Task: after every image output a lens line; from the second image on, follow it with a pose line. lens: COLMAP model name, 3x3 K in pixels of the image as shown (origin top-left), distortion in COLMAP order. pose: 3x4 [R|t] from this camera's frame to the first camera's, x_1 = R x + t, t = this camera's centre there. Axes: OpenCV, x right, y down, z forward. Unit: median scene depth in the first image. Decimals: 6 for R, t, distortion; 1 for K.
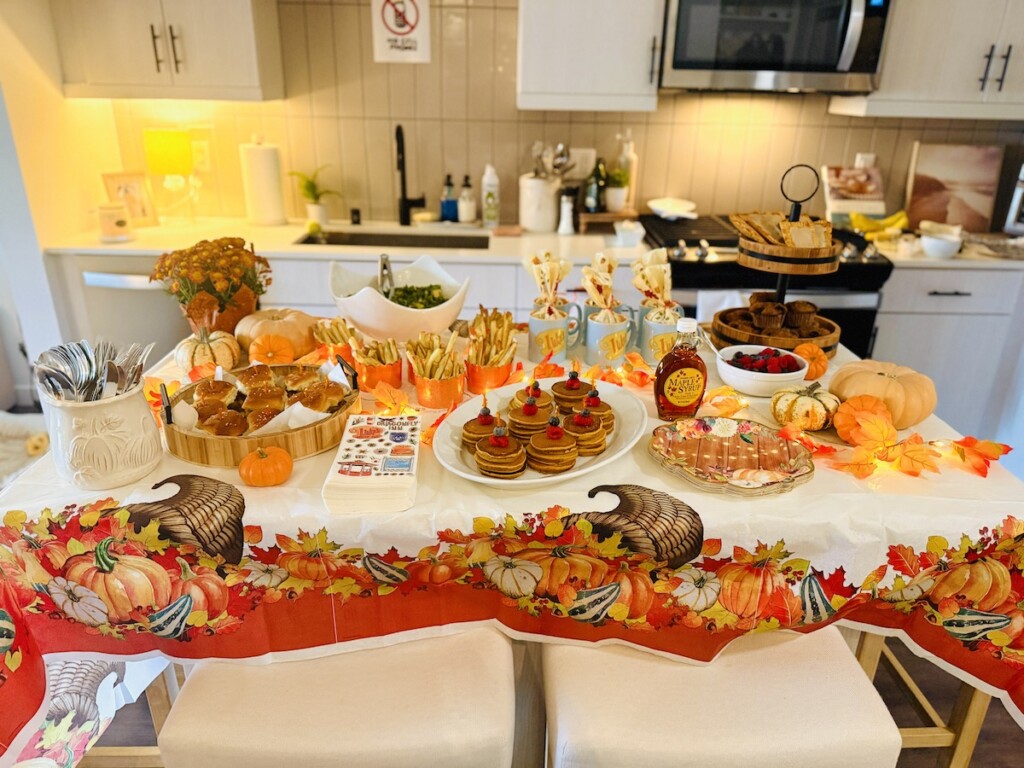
lens RADIAL K [[712.9, 0, 510.5], [0, 712.9, 383.3], [0, 0, 1]] dist [-0.000750, -0.000018]
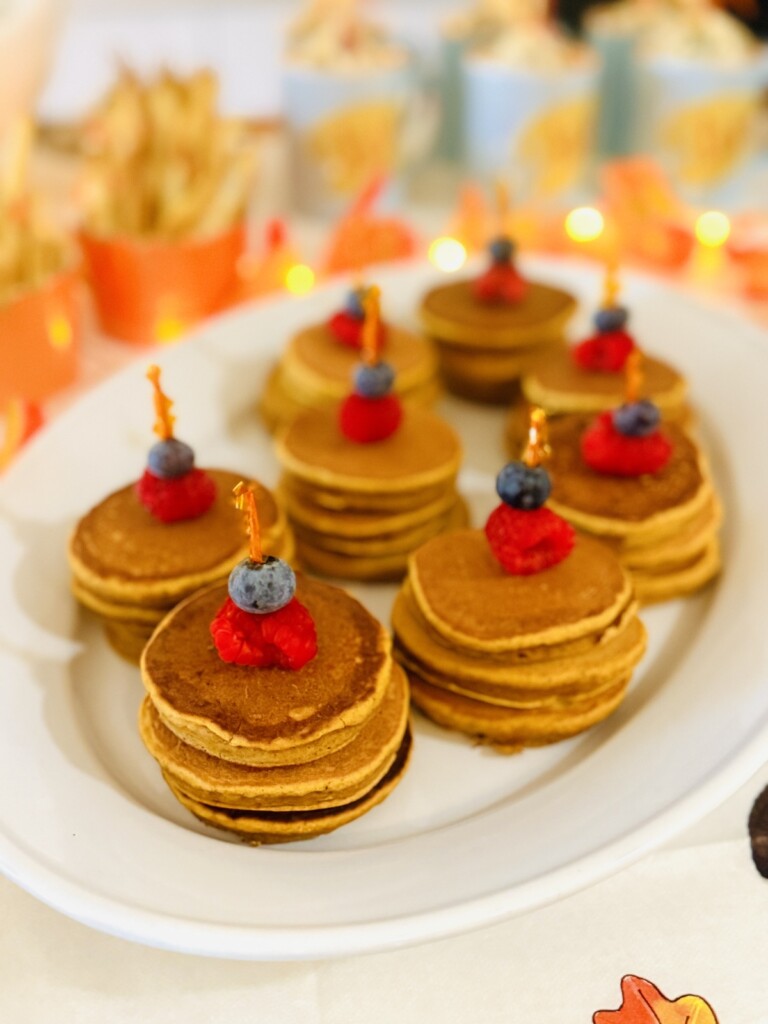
lens RADIAL K [[1044.2, 0, 384.5], [0, 1044.2, 511.7], [0, 0, 1]] dist [0.024090, 0.000000]
pose [[0.983689, -0.108562, 0.143421, -0.019750], [0.075540, 0.972942, 0.218352, -0.006289], [-0.163246, -0.203957, 0.965273, 0.695114]]
